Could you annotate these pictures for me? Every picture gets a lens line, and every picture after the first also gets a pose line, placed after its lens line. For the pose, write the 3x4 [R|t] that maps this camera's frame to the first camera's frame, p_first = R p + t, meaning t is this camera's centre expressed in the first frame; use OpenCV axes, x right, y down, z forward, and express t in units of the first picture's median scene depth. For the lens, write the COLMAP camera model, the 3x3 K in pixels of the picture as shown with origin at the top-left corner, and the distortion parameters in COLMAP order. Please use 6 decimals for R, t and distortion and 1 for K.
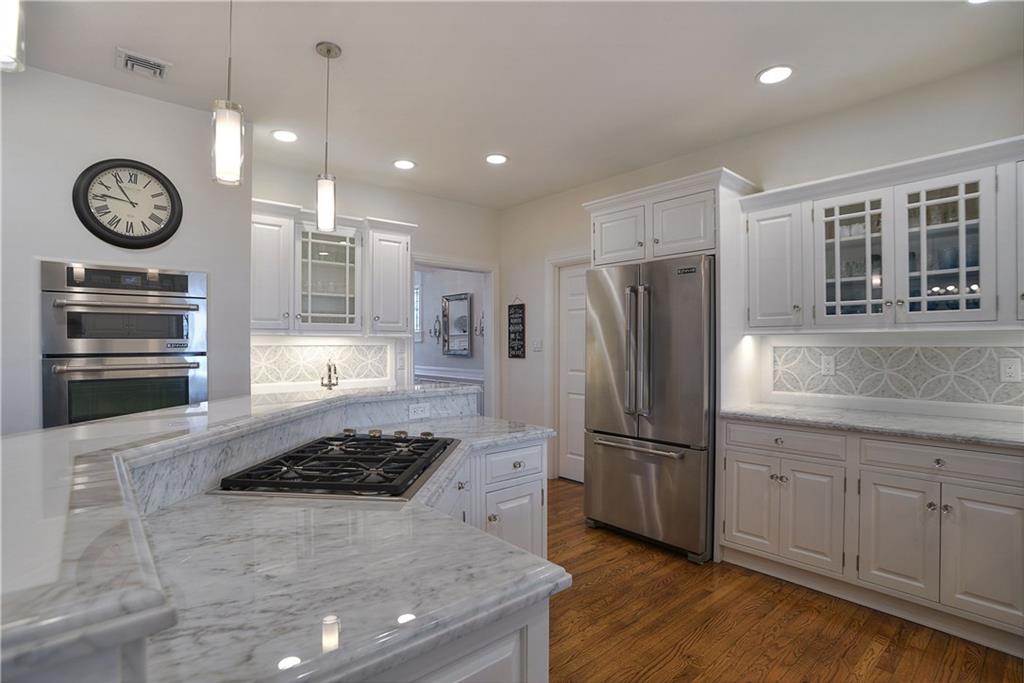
lens RADIAL K [[515.6, 0, 510.4], [0, 515.6, 342.8], [0, 0, 1]] dist [-0.003321, 0.000495]
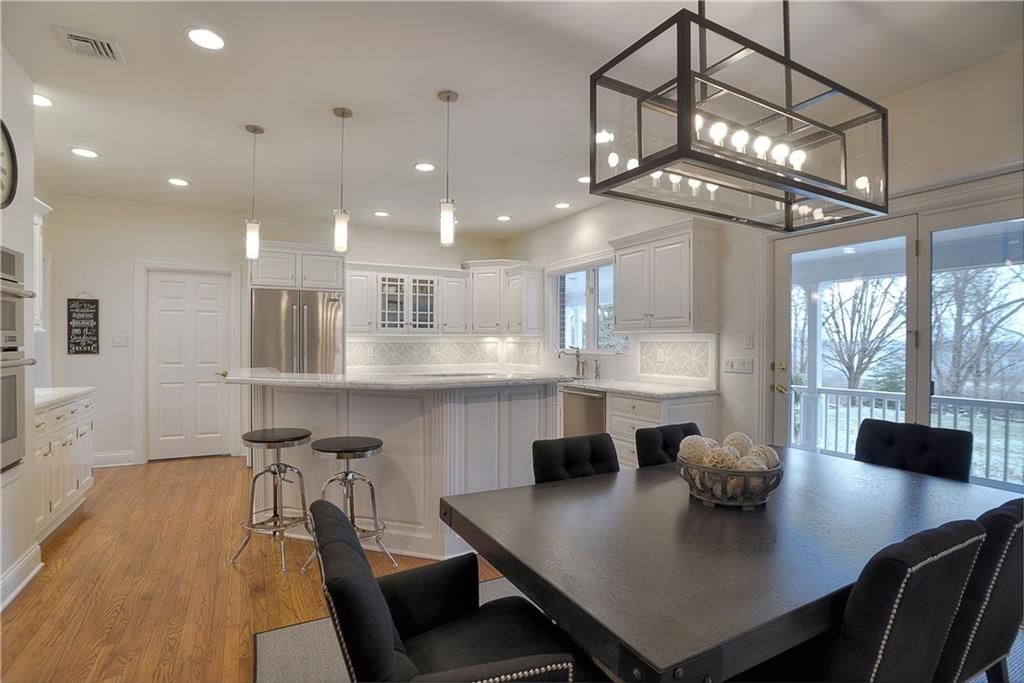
lens RADIAL K [[515.6, 0, 510.7], [0, 515.6, 343.9], [0, 0, 1]] dist [-0.003321, 0.000495]
pose [[0.247233, 0.001448, 0.968955, -1.327003], [-0.004437, 0.999990, -0.000362, 0.012808], [-0.968946, -0.004210, 0.247237, -0.043241]]
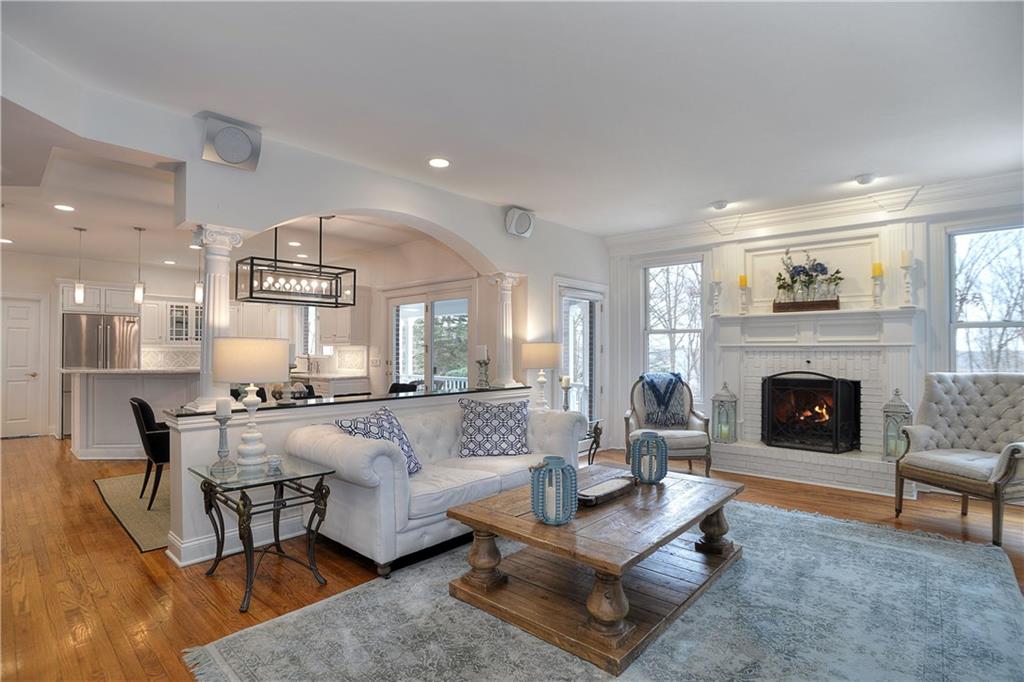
lens RADIAL K [[515.6, 0, 507.9], [0, 515.6, 345.5], [0, 0, 1]] dist [-0.003321, 0.000495]
pose [[-0.064382, 0.011259, 0.997862, -2.520206], [-0.000440, 0.999936, -0.011311, 0.008572], [-0.997925, -0.001167, -0.064373, -0.774279]]
